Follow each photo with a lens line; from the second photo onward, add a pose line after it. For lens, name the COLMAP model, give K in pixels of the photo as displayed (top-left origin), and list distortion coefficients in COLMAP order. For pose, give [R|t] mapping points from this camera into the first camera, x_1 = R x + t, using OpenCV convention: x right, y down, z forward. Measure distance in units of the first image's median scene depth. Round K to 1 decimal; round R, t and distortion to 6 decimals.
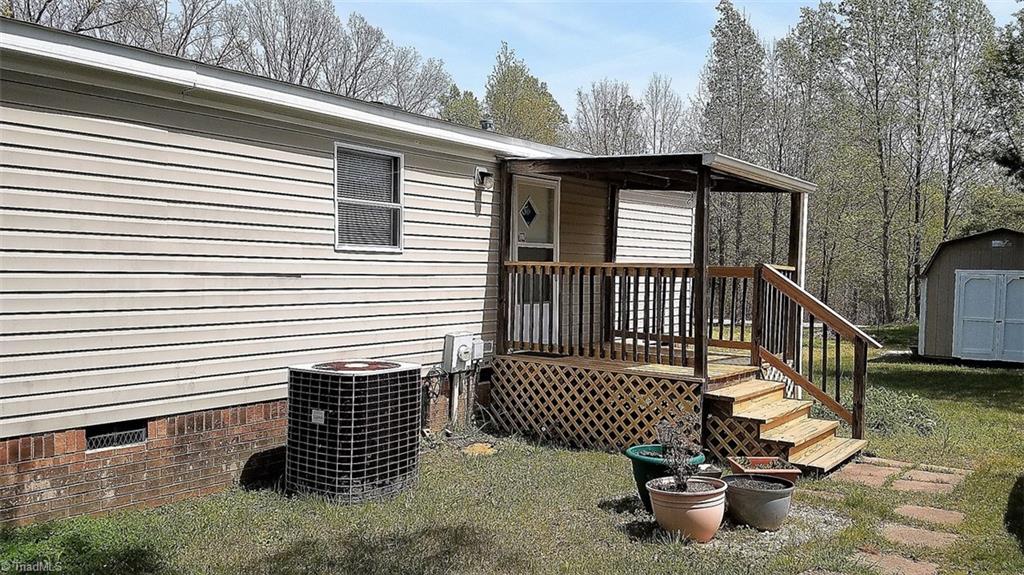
lens RADIAL K [[783.5, 0, 511.2], [0, 783.5, 294.1], [0, 0, 1]] dist [0.206187, -0.334514]
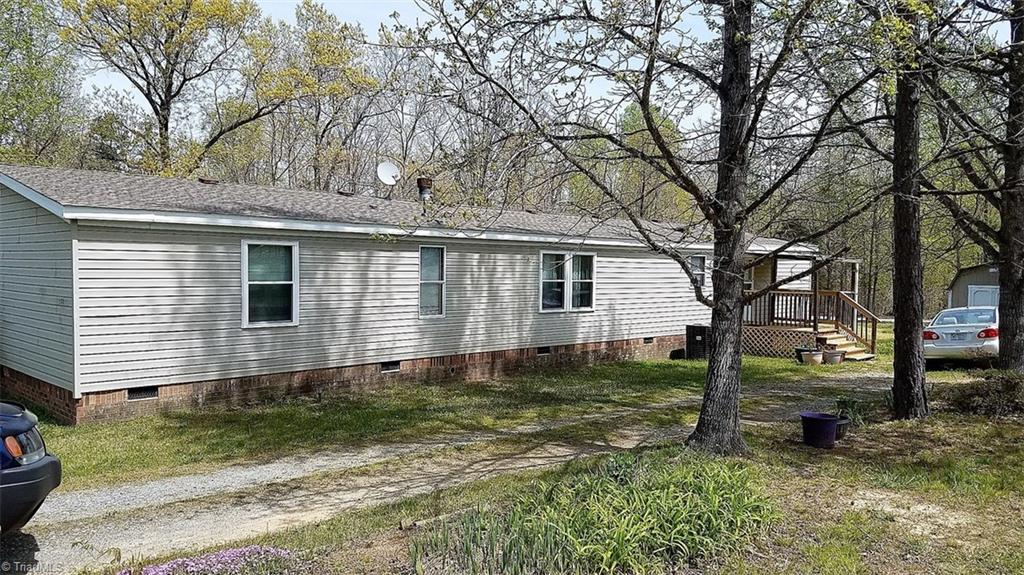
lens RADIAL K [[783.5, 0, 511.2], [0, 783.5, 294.1], [0, 0, 1]] dist [0.206187, -0.334514]
pose [[0.992500, 0.004588, -0.122161, -0.488706], [-0.003761, 0.999968, 0.007001, -0.047255], [0.122189, -0.006489, 0.992486, -1.964340]]
